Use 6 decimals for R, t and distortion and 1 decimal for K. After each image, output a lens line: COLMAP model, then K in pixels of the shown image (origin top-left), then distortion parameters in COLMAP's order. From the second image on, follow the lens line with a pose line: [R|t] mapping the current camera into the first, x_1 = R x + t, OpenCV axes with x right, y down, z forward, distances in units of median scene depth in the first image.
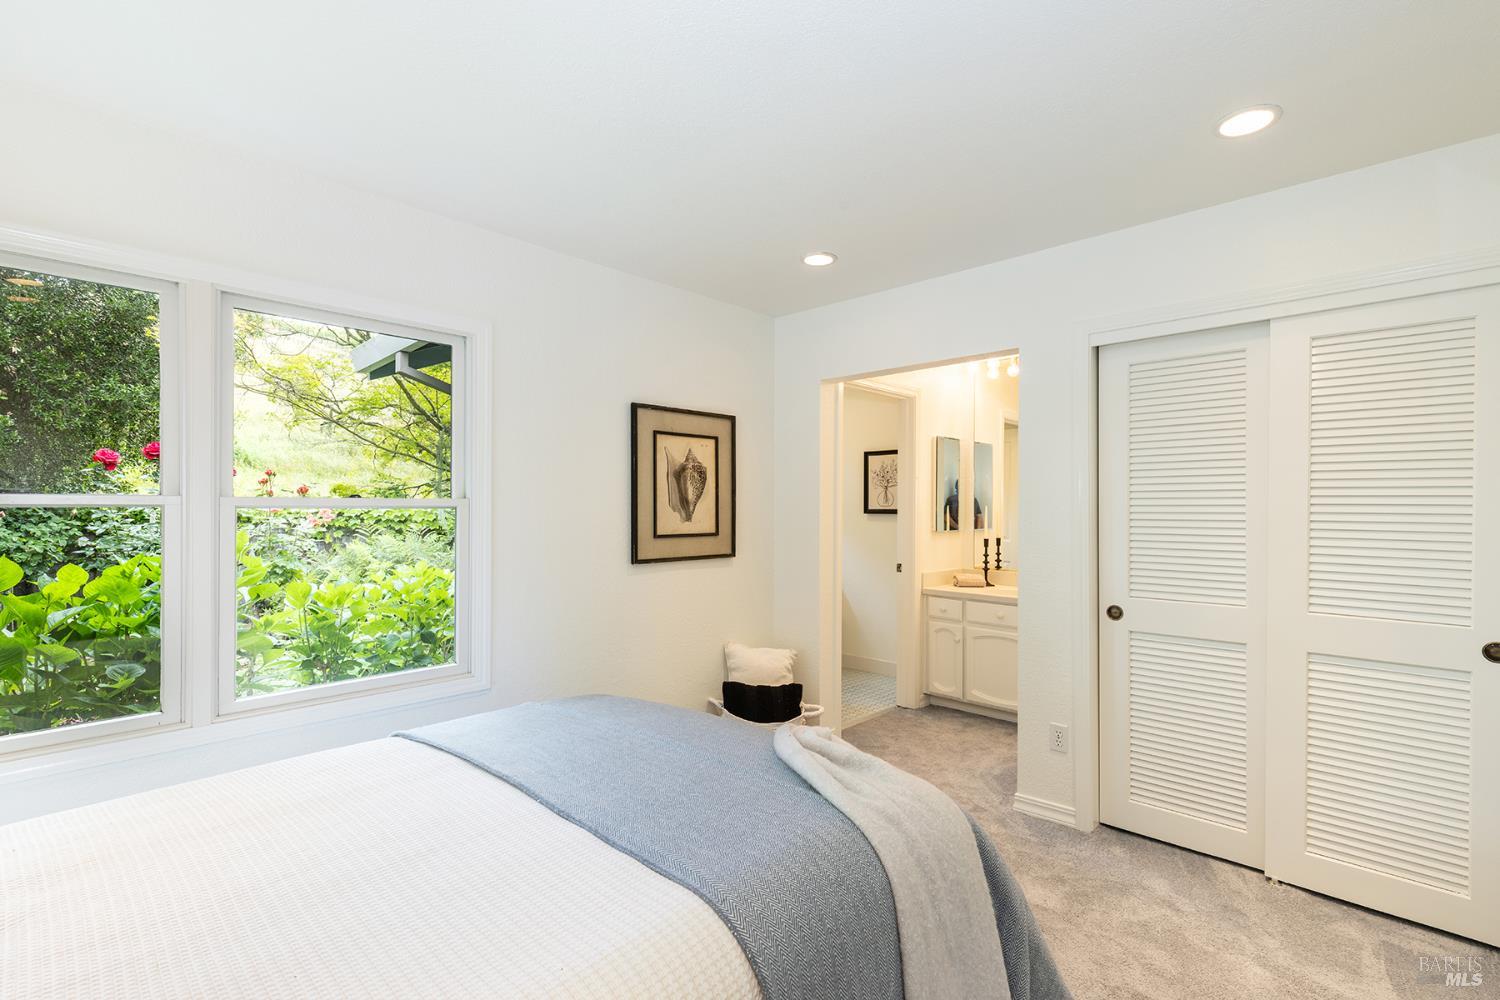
lens RADIAL K [[671.8, 0, 757.9], [0, 671.8, 508.3], [0, 0, 1]] dist [0.000558, 0.000082]
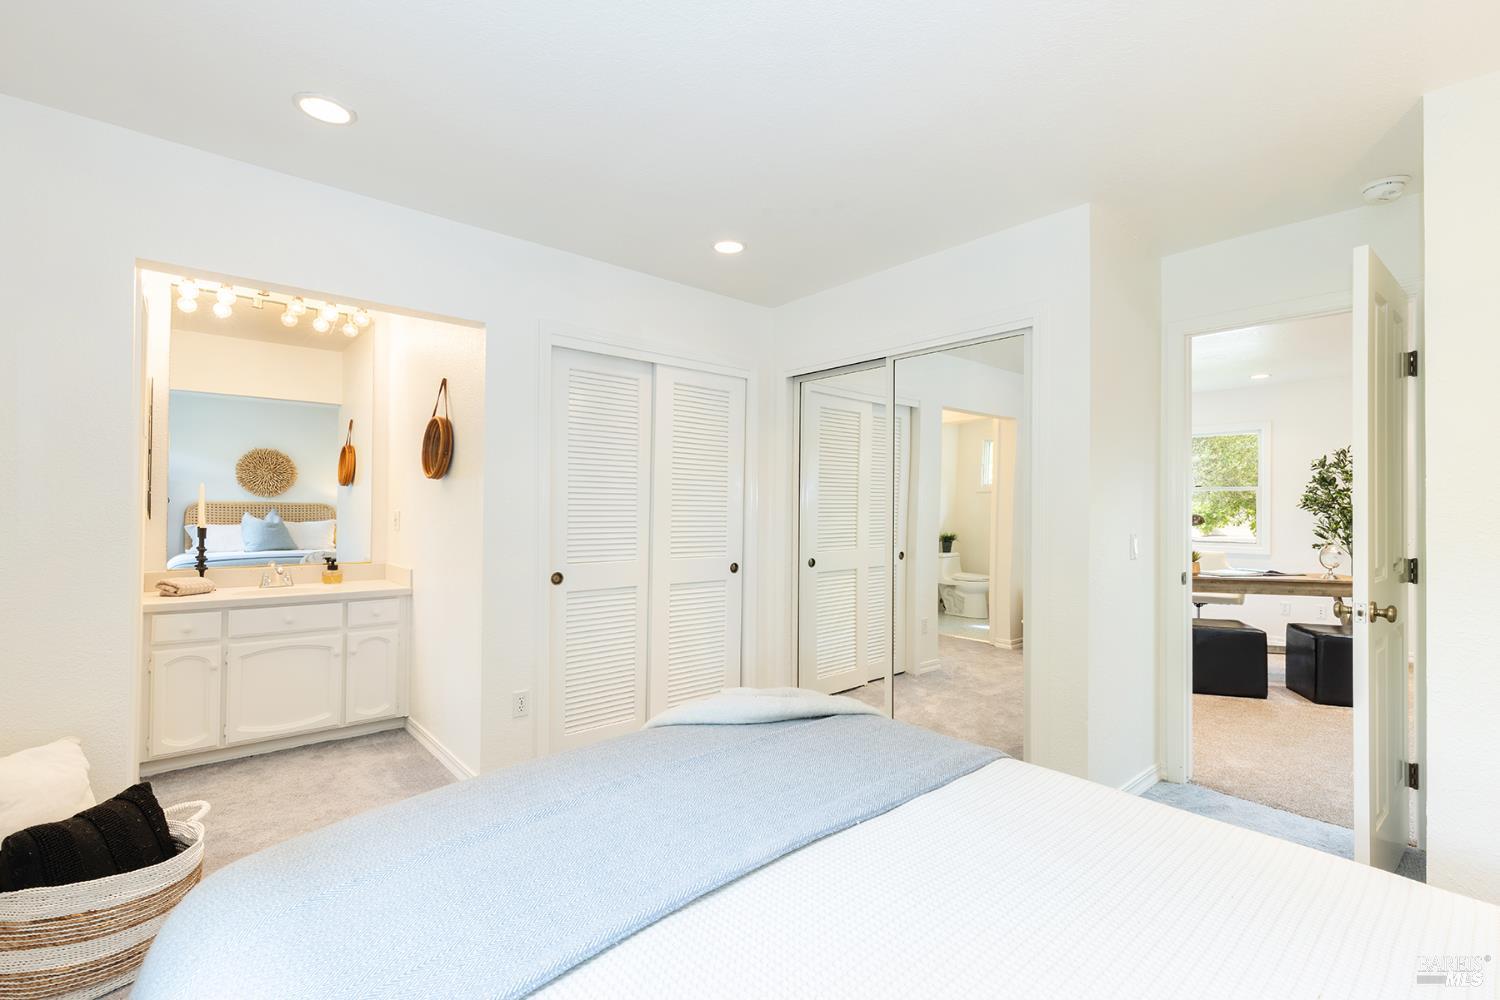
lens RADIAL K [[717.6, 0, 750.0], [0, 717.6, 500.0], [0, 0, 1]] dist [0.001533, 0.000171]
pose [[0.094597, -0.005198, 0.995502, -0.258512], [-0.010947, 0.999920, 0.006261, 0.003043], [-0.995455, -0.011490, 0.094532, 0.216643]]
